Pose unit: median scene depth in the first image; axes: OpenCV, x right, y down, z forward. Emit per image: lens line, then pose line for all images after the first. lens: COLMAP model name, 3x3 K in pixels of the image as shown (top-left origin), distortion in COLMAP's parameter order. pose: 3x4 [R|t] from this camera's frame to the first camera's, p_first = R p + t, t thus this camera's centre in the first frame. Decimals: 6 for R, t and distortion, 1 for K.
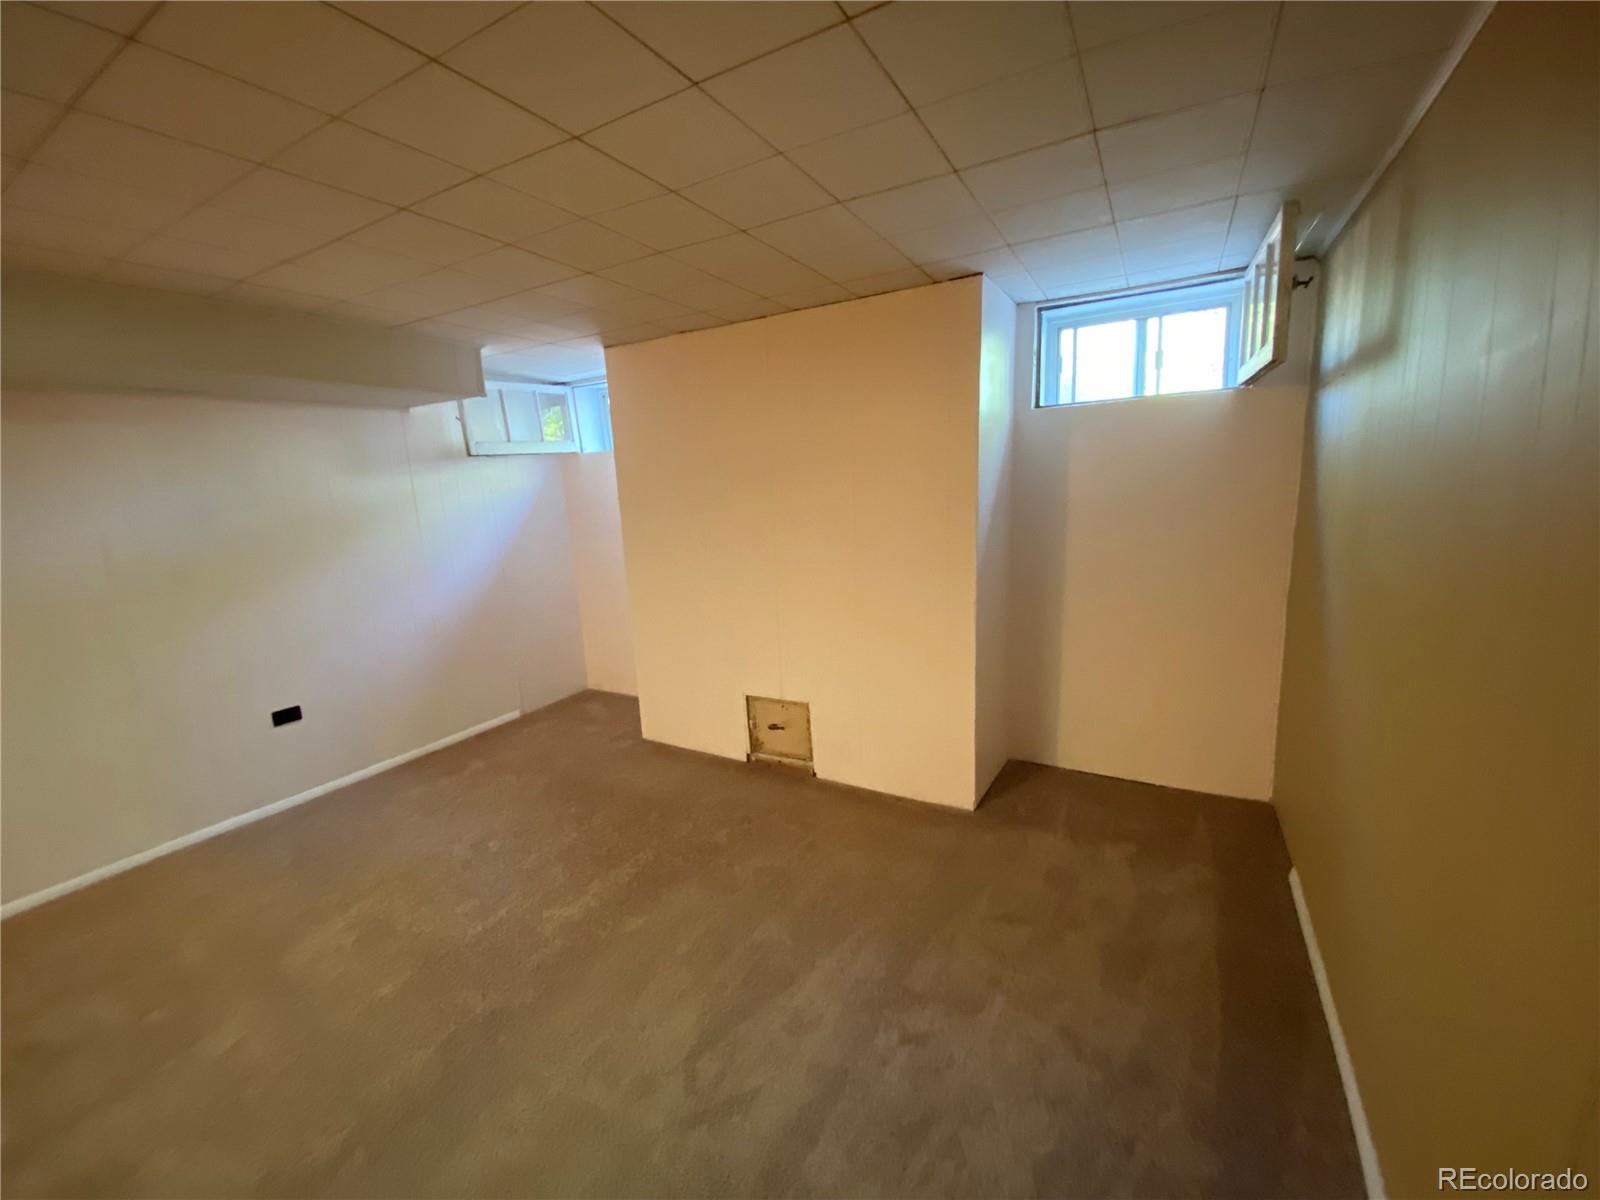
lens RADIAL K [[644.6, 0, 795.3], [0, 644.6, 599.6], [0, 0, 1]] dist [0.000996, -0.005293]
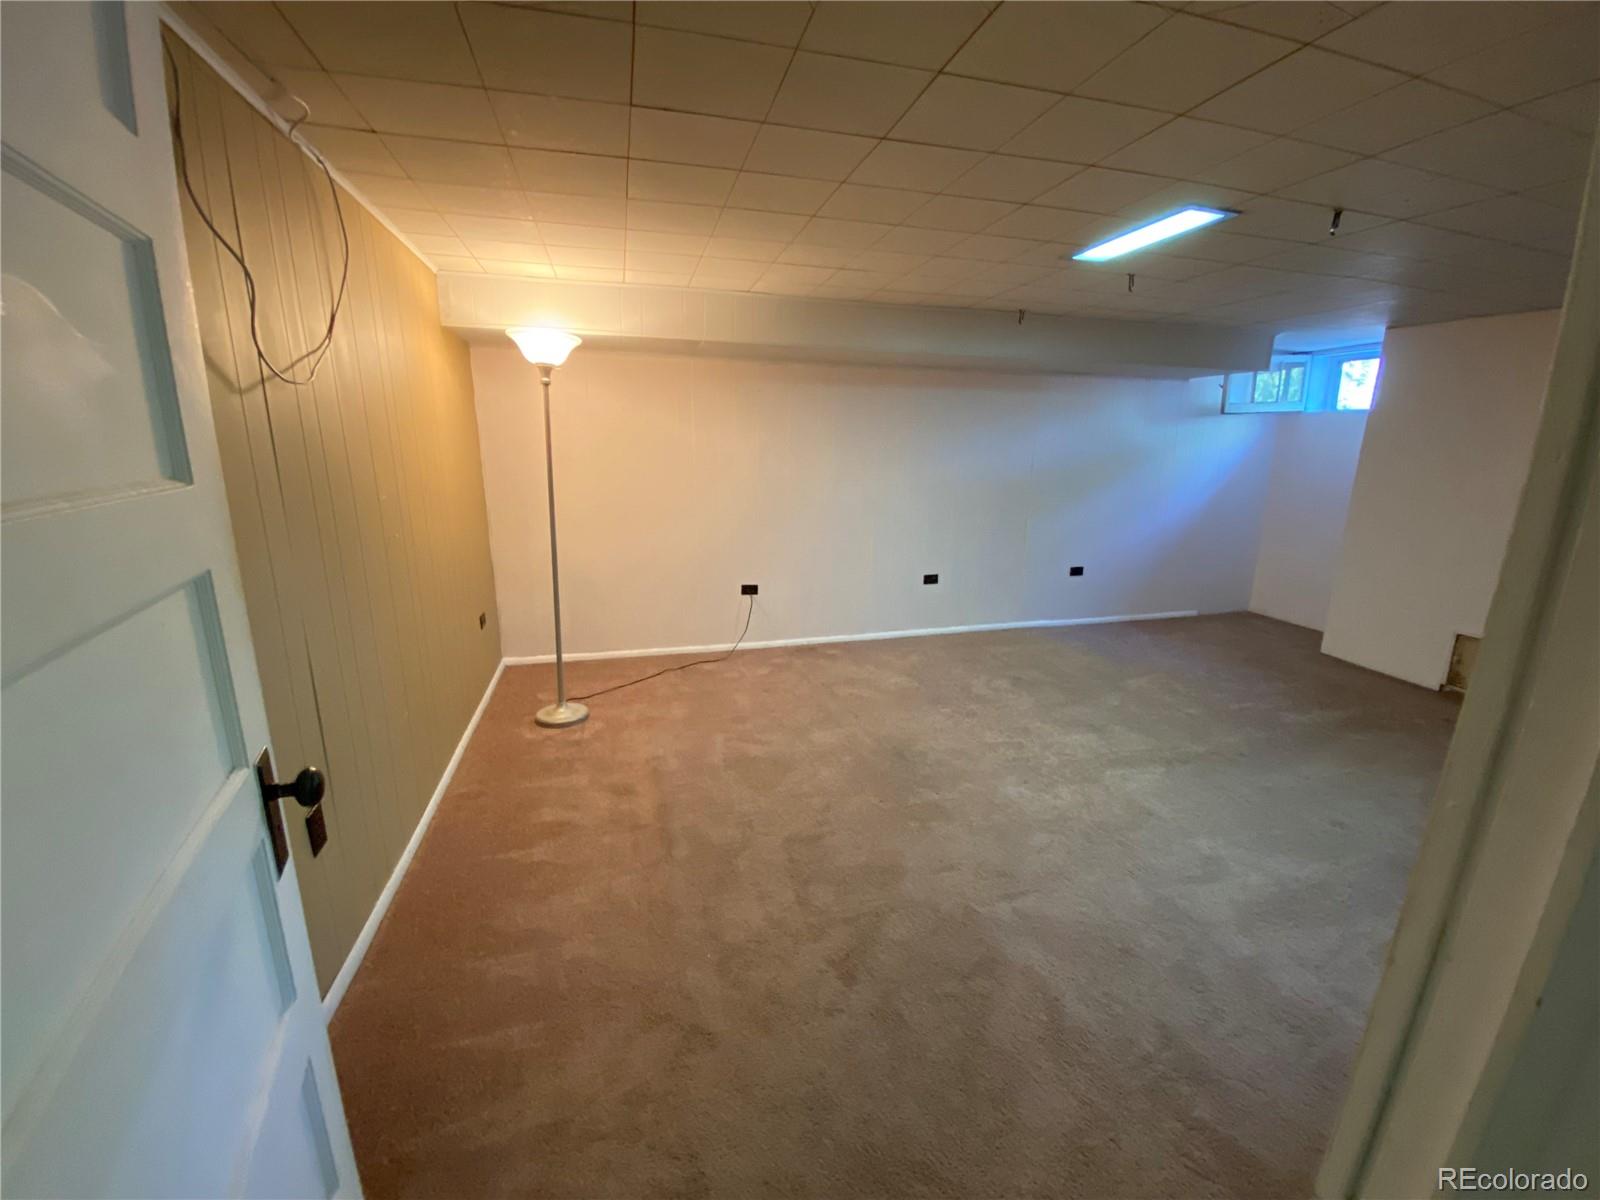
lens RADIAL K [[644.6, 0, 803.6], [0, 644.6, 602.3], [0, 0, 1]] dist [0.000996, -0.005293]
pose [[0.704594, 0.223882, -0.673368, -0.138501], [-0.171806, 0.974515, 0.144235, 0.127887], [0.688499, 0.014062, 0.725101, -0.622127]]
